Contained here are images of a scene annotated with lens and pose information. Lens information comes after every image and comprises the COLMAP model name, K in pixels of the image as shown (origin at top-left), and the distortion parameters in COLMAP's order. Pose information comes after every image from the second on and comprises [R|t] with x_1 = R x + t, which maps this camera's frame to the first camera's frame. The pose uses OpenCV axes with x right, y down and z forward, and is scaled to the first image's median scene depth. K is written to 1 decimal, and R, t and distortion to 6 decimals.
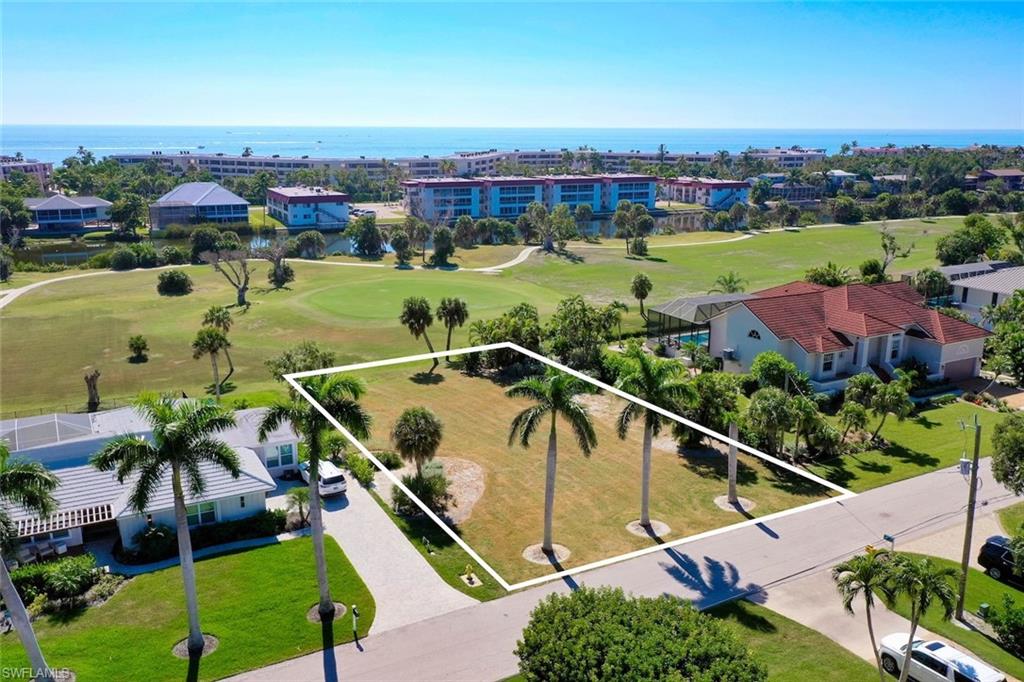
lens RADIAL K [[846.8, 0, 516.9], [0, 846.8, 338.3], [0, 0, 1]] dist [0.000728, 0.000808]
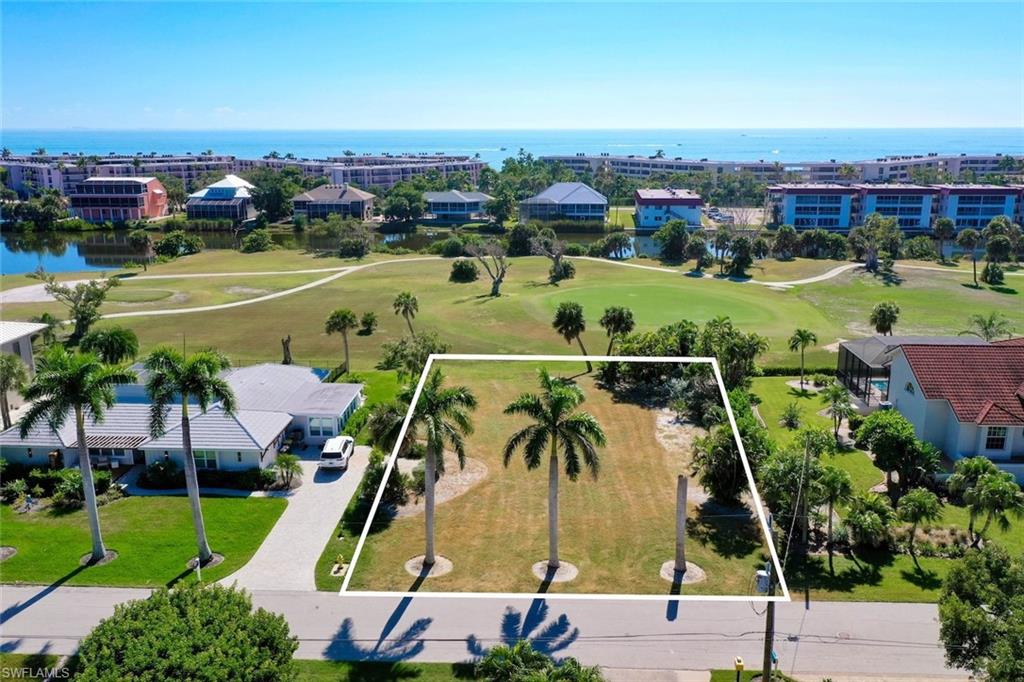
lens RADIAL K [[846.8, 0, 516.9], [0, 846.8, 338.3], [0, 0, 1]] dist [0.000728, 0.000808]
pose [[0.852841, 0.118576, -0.508530, 0.255369], [-0.119808, 0.992330, 0.030460, -0.021830], [0.508241, 0.034948, 0.860505, 0.084642]]
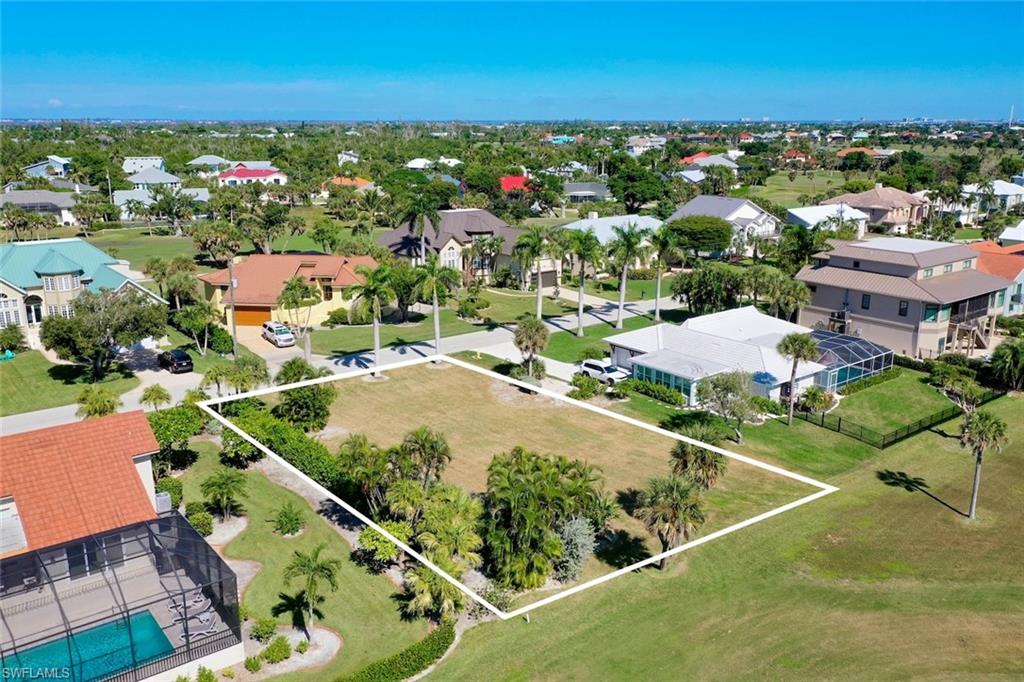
lens RADIAL K [[846.8, 0, 516.9], [0, 846.8, 338.3], [0, 0, 1]] dist [0.000728, 0.000808]
pose [[-0.983156, 0.034010, -0.179578, 0.082085], [-0.054606, 0.883000, 0.466186, -0.265081], [0.174422, 0.468139, -0.866269, 1.082150]]
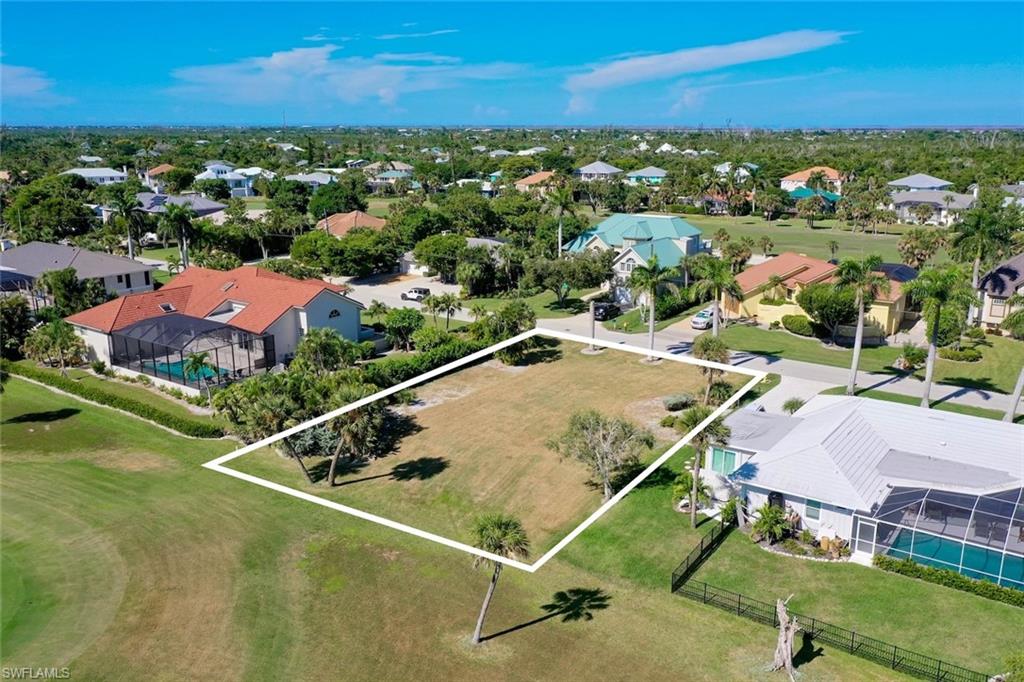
lens RADIAL K [[854.0, 0, 531.5], [0, 854.0, 341.6], [0, 0, 1]] dist [0.004084, 0.002421]
pose [[-0.444133, -0.230207, 0.865881, -0.554528], [0.211833, 0.912047, 0.351136, -0.212053], [-0.870559, 0.339374, -0.356304, 0.828184]]
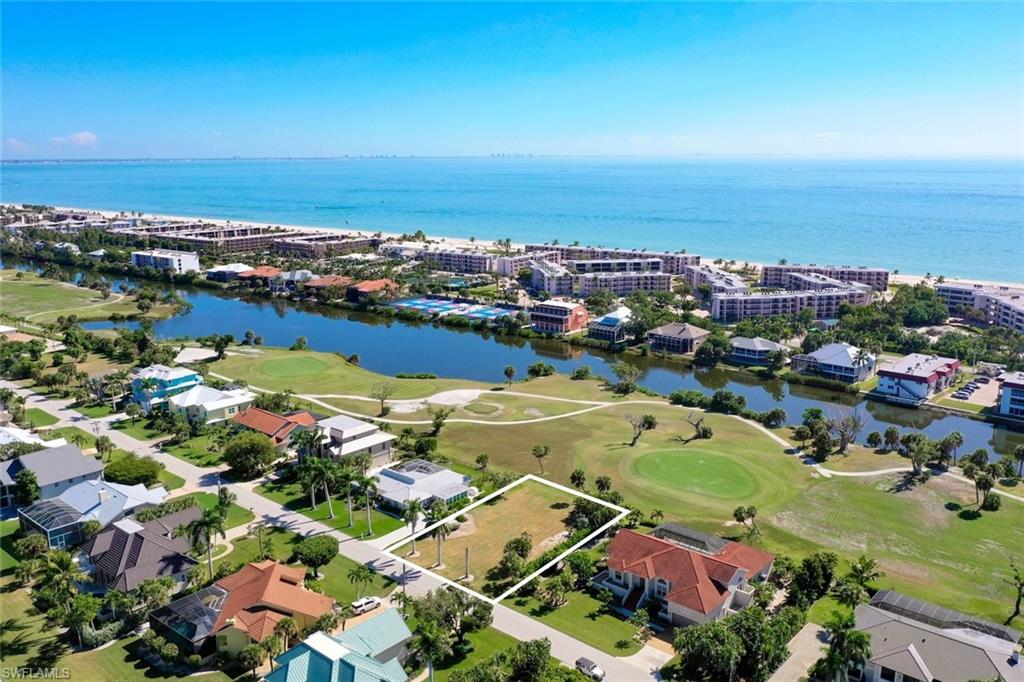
lens RADIAL K [[848.9, 0, 516.9], [0, 848.9, 339.0], [0, 0, 1]] dist [0.002853, 0.000247]
pose [[0.337976, 0.191521, -0.921462, 1.310989], [-0.217615, 0.968447, 0.121470, -0.447782], [0.915651, 0.159470, 0.368990, 0.009338]]
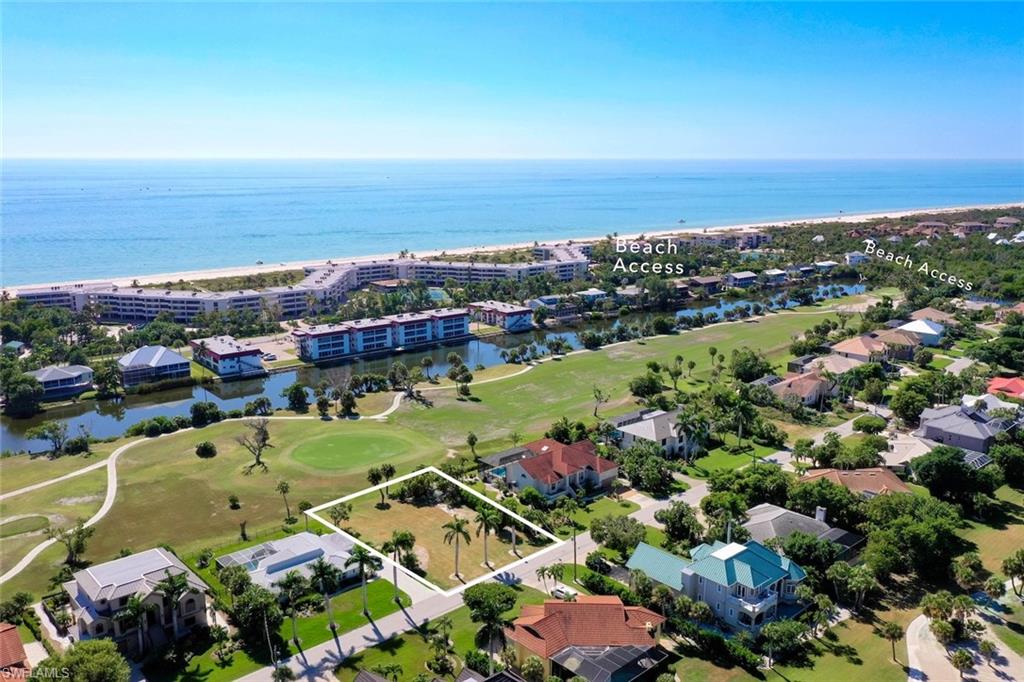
lens RADIAL K [[848.9, 0, 516.9], [0, 848.9, 339.0], [0, 0, 1]] dist [0.002853, 0.000247]
pose [[0.973543, -0.051722, 0.222575, -0.173800], [0.058607, 0.997982, -0.024436, -0.231223], [-0.220862, 0.036834, 0.974609, -0.931389]]
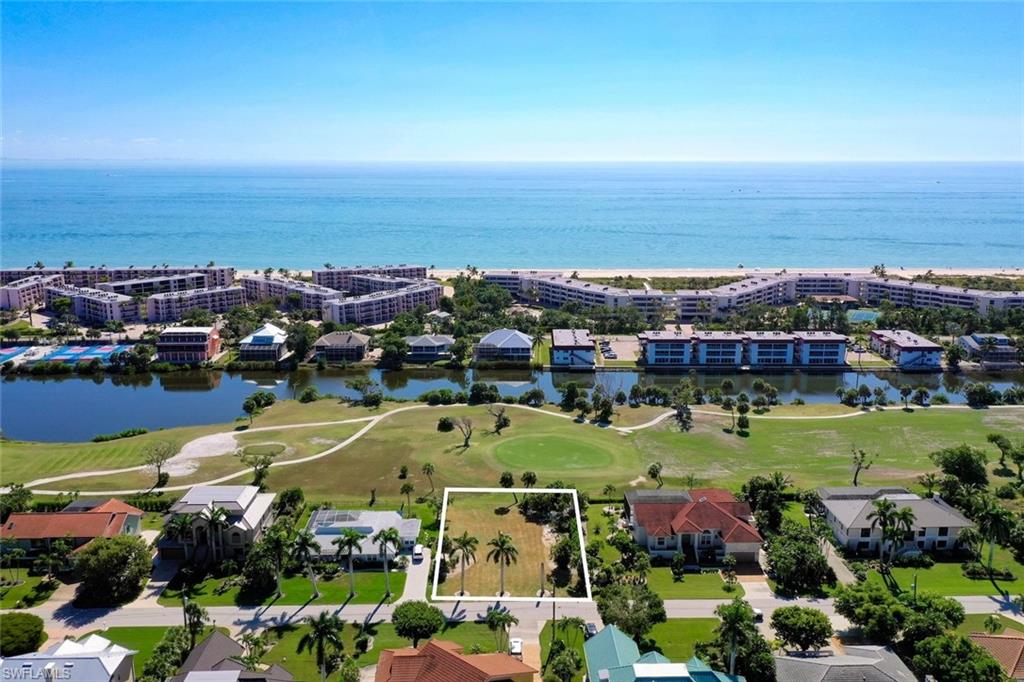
lens RADIAL K [[848.9, 0, 516.9], [0, 848.9, 339.0], [0, 0, 1]] dist [0.002853, 0.000247]
pose [[0.888530, 0.090572, -0.449790, 0.646688], [-0.106541, 0.994255, -0.010256, -0.278825], [0.446278, 0.057034, 0.893075, -0.728185]]
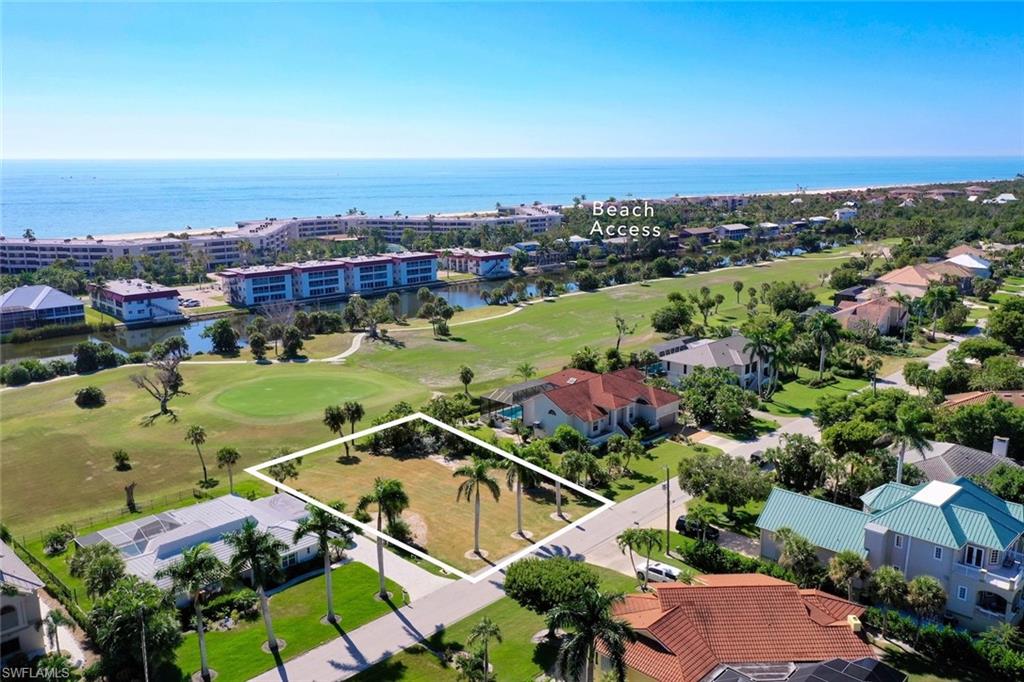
lens RADIAL K [[846.8, 0, 516.9], [0, 846.8, 338.3], [0, 0, 1]] dist [0.000728, 0.000808]
pose [[0.955678, -0.069127, 0.286182, -0.172204], [0.078358, 0.996706, -0.020917, -0.083232], [-0.283793, 0.042415, 0.957947, -0.394822]]
